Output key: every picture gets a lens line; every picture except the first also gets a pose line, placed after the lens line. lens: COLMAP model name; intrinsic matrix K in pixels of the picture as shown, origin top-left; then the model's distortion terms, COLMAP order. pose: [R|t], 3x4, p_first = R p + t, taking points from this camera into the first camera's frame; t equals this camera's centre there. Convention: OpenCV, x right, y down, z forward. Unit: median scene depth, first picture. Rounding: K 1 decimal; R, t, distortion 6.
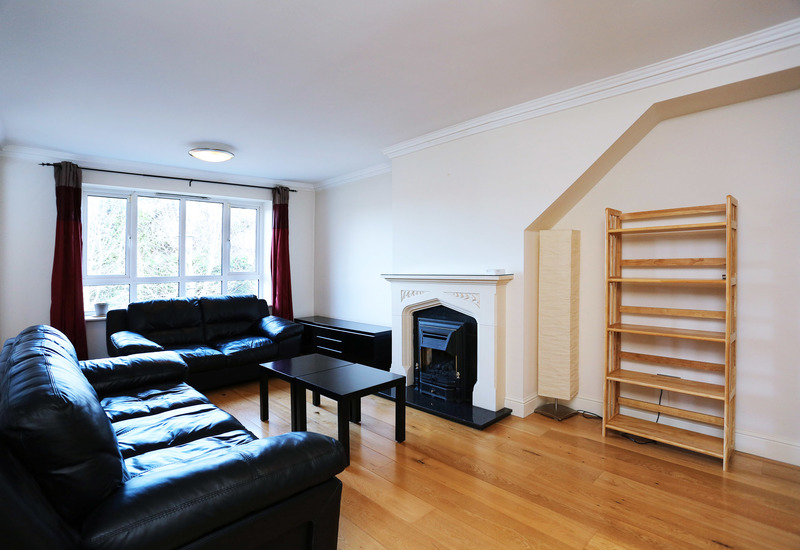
lens RADIAL K [[406.0, 0, 400.6], [0, 406.0, 271.1], [0, 0, 1]] dist [-0.006894, 0.000298]
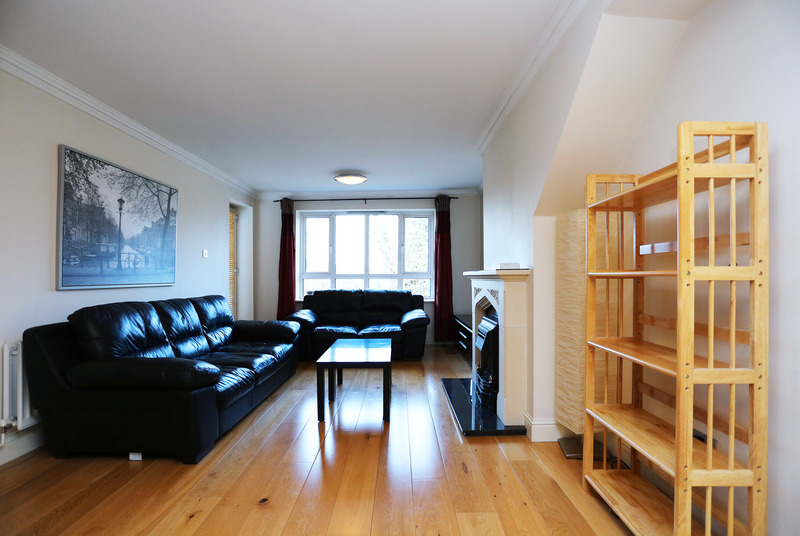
lens RADIAL K [[400.5, 0, 403.2], [0, 400.5, 272.5], [0, 0, 1]] dist [-0.068176, 0.011801]
pose [[0.736077, 0.007214, -0.676859, 0.443506], [-0.019090, 0.999767, -0.010105, 0.019609], [0.676629, 0.020359, 0.736043, 0.152421]]
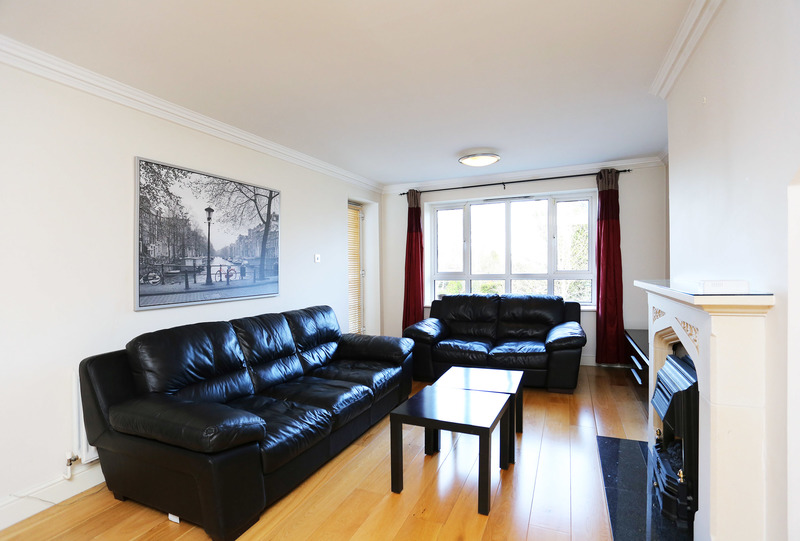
lens RADIAL K [[400.5, 0, 393.9], [0, 400.5, 274.7], [0, 0, 1]] dist [-0.068176, 0.011801]
pose [[0.394538, 0.026438, -0.918499, 0.336078], [-0.001164, 0.999600, 0.028272, -0.015231], [0.918879, -0.010085, 0.394411, 0.330690]]
